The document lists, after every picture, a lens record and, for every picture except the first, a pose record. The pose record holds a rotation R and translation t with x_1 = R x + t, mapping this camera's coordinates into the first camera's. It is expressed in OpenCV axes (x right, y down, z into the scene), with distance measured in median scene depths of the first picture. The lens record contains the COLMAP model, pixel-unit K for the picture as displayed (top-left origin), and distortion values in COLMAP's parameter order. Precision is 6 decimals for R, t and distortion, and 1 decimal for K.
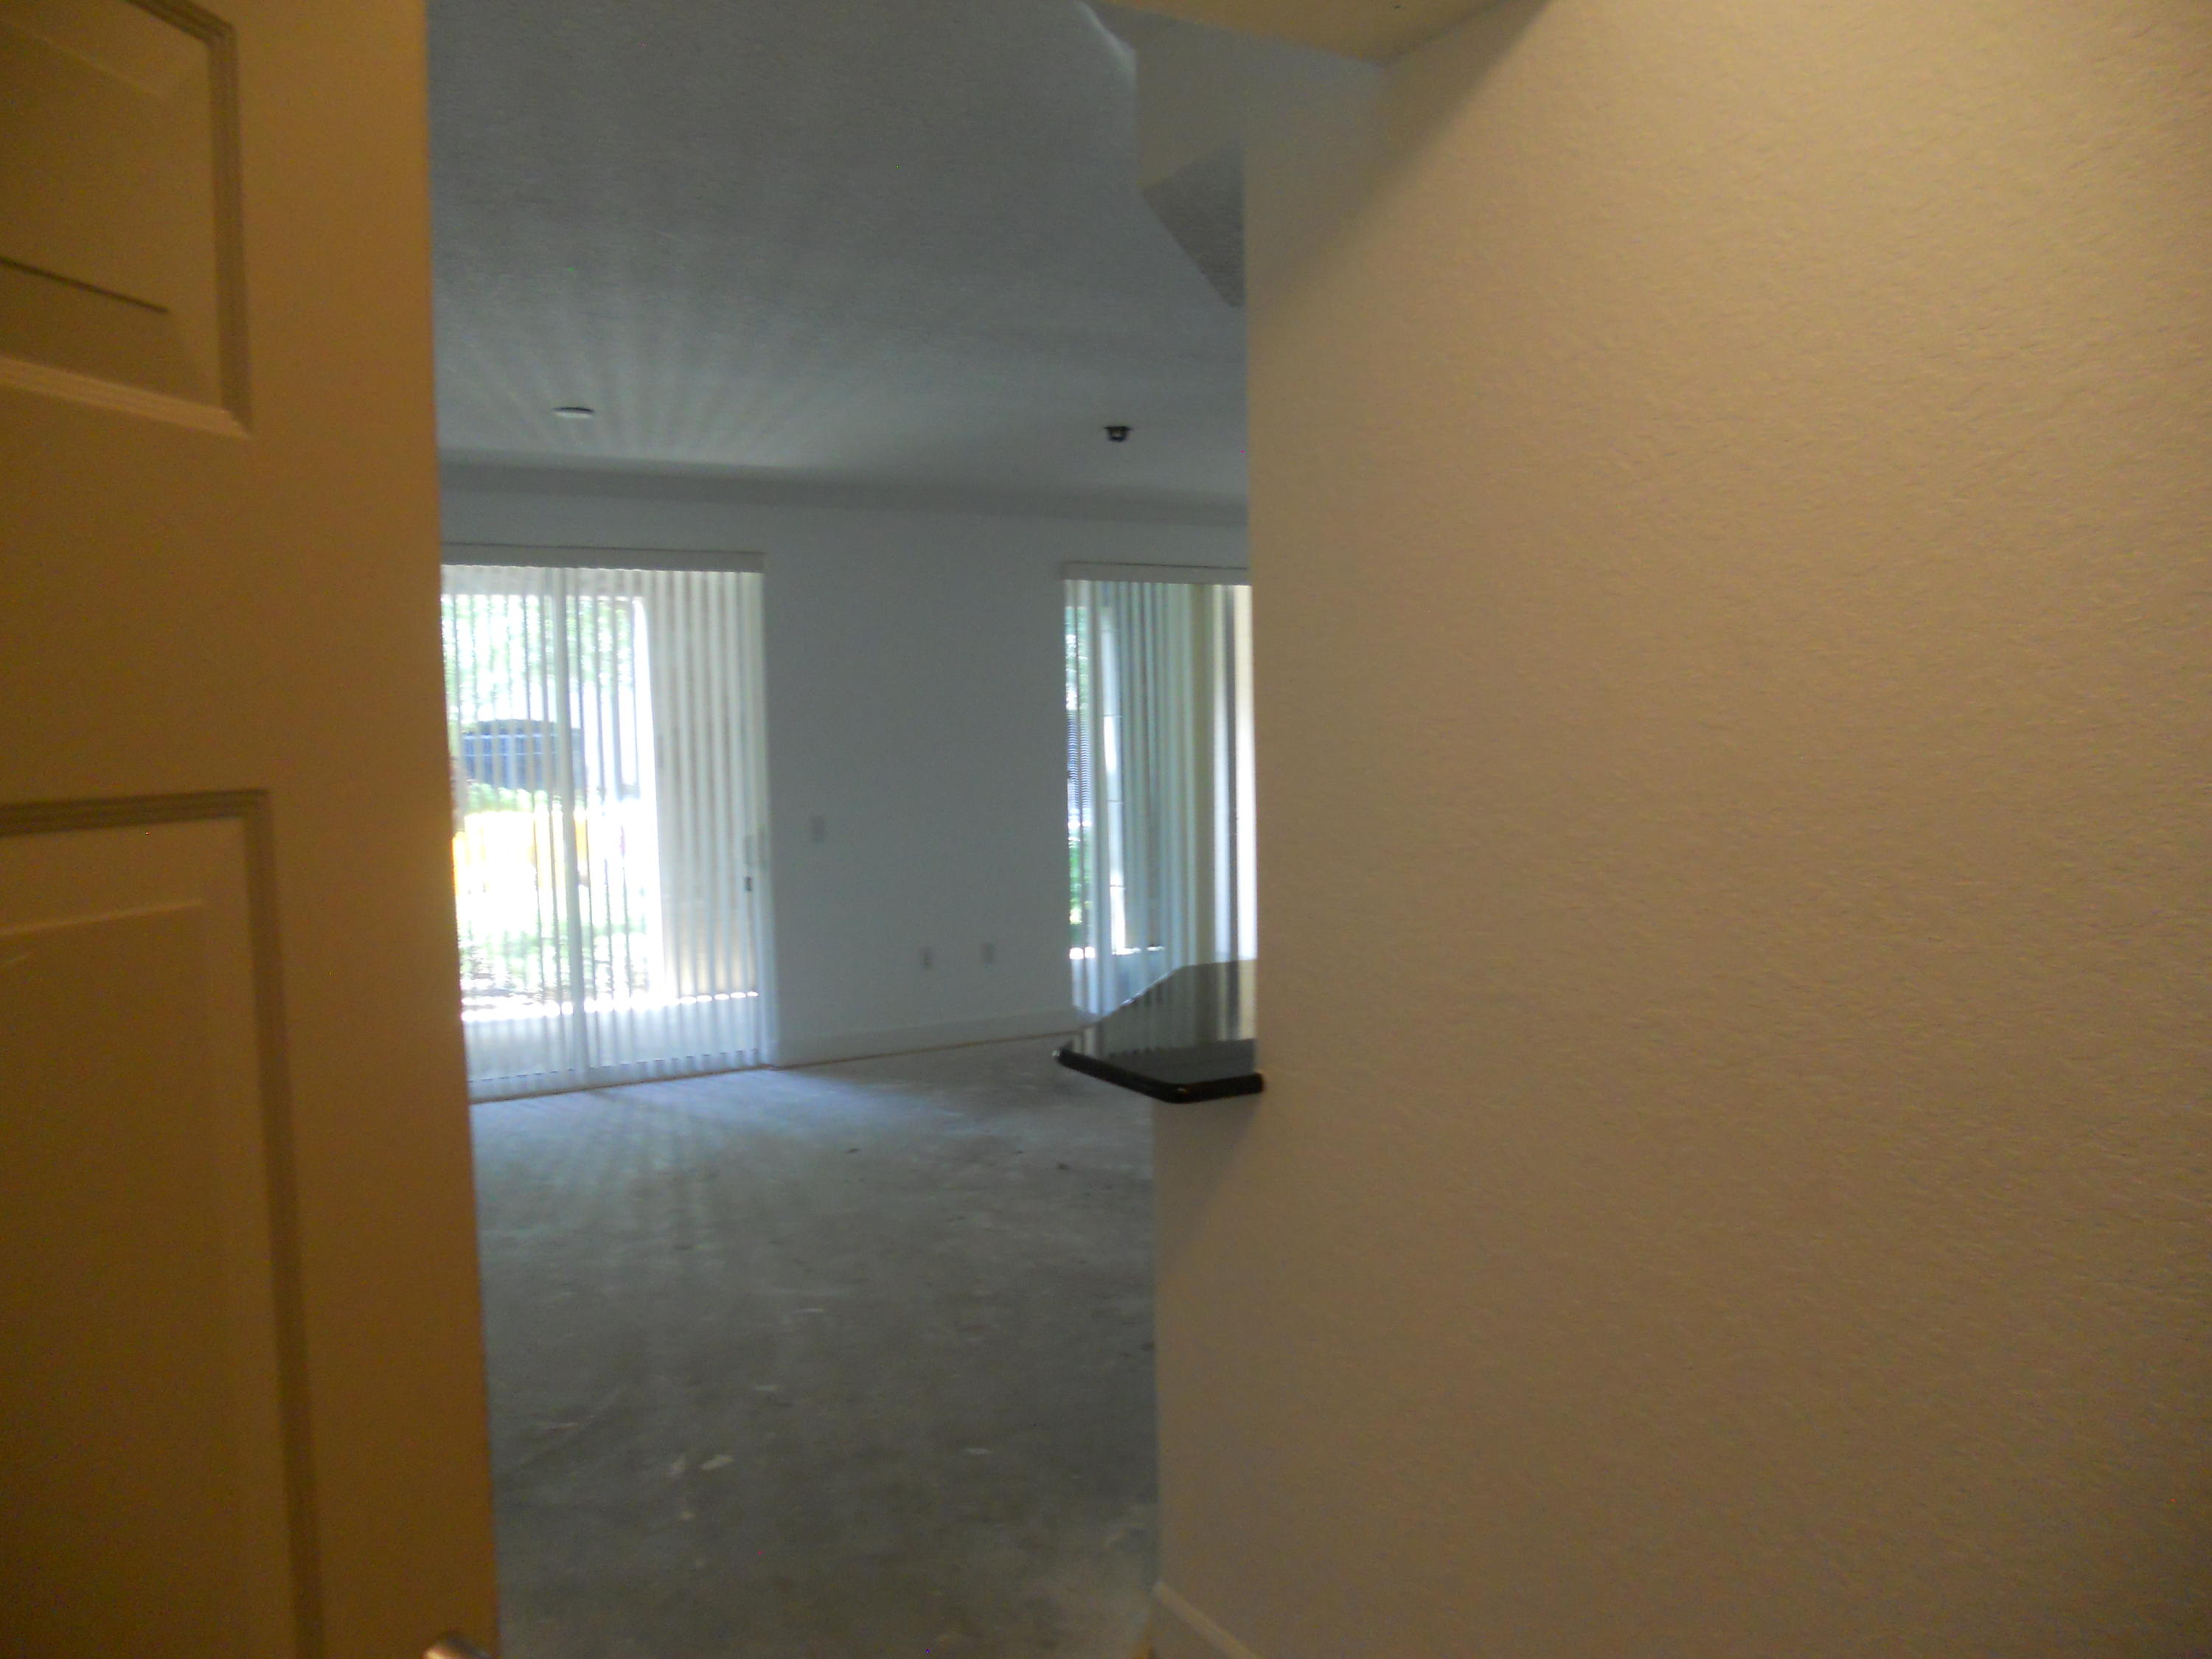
lens RADIAL K [[1704.9, 0, 1139.8], [0, 1704.9, 830.6], [0, 0, 1]] dist [0.038686, 0.056653]
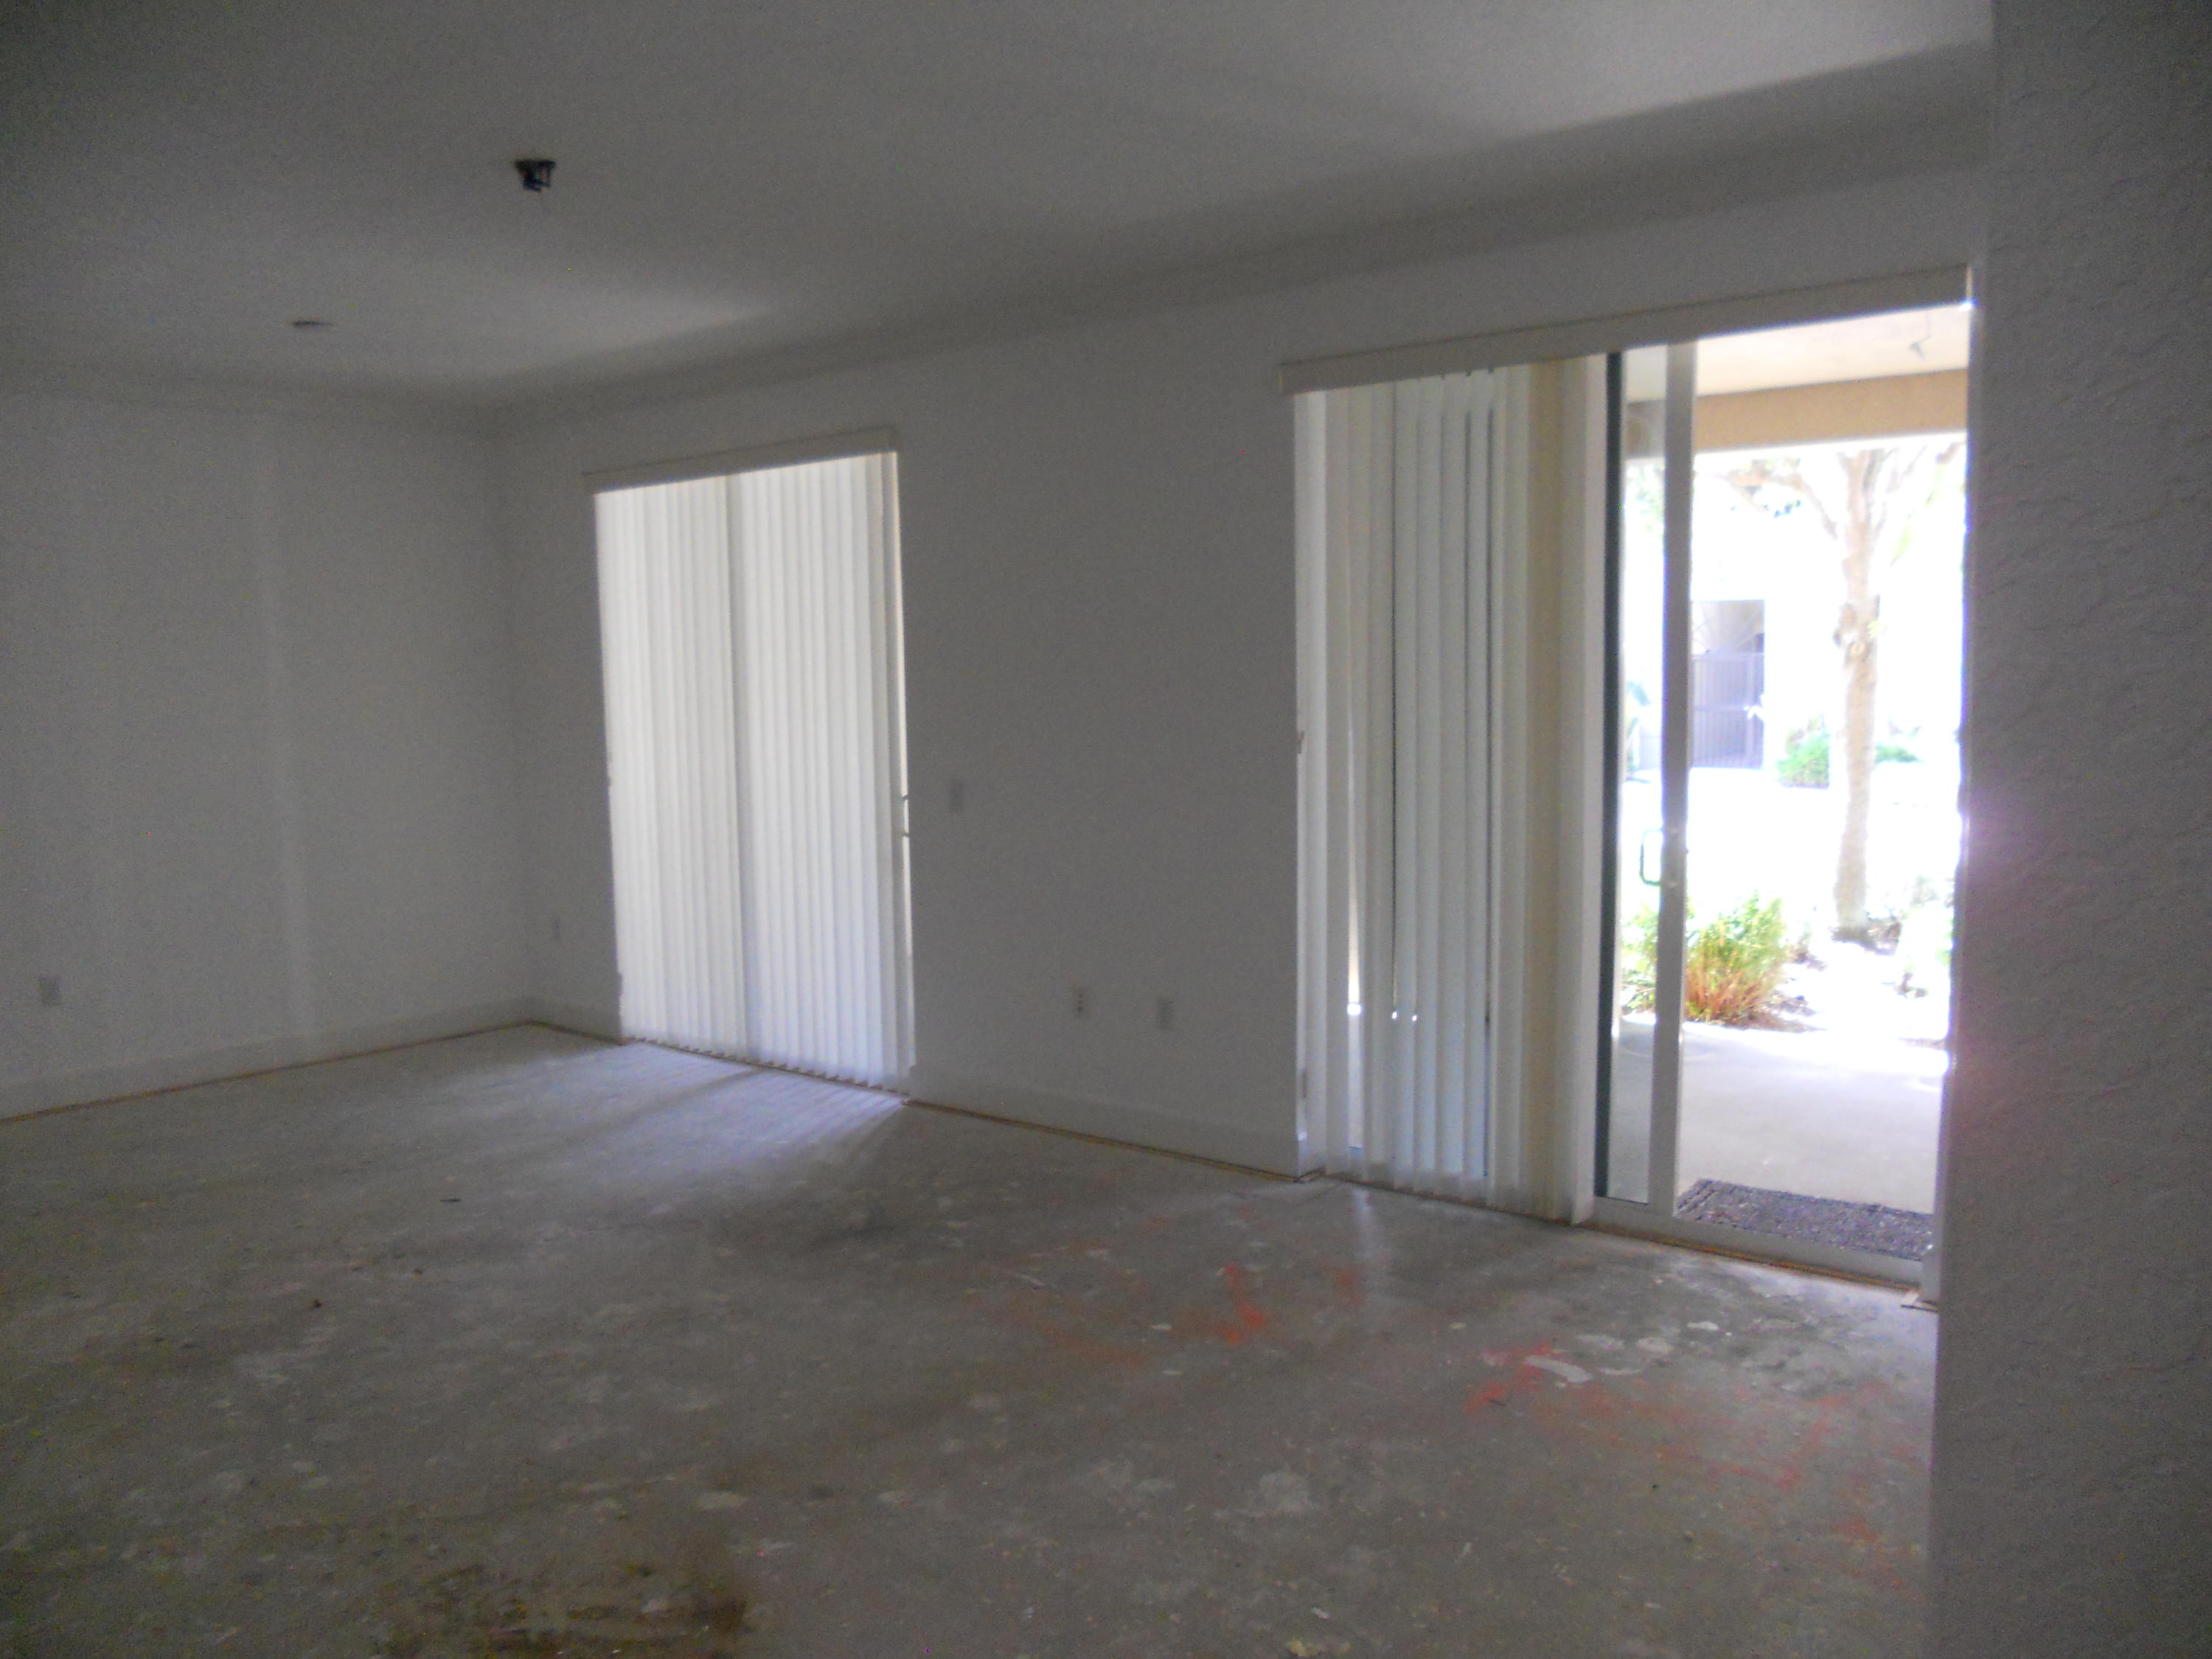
lens RADIAL K [[1723.9, 0, 1105.7], [0, 1723.9, 831.3], [0, 0, 1]] dist [-0.002470, -0.002744]
pose [[0.329236, 0.100831, -0.938849, 0.547956], [-0.050726, 0.994735, 0.089044, -0.056421], [0.942884, 0.018307, 0.332618, 0.841448]]
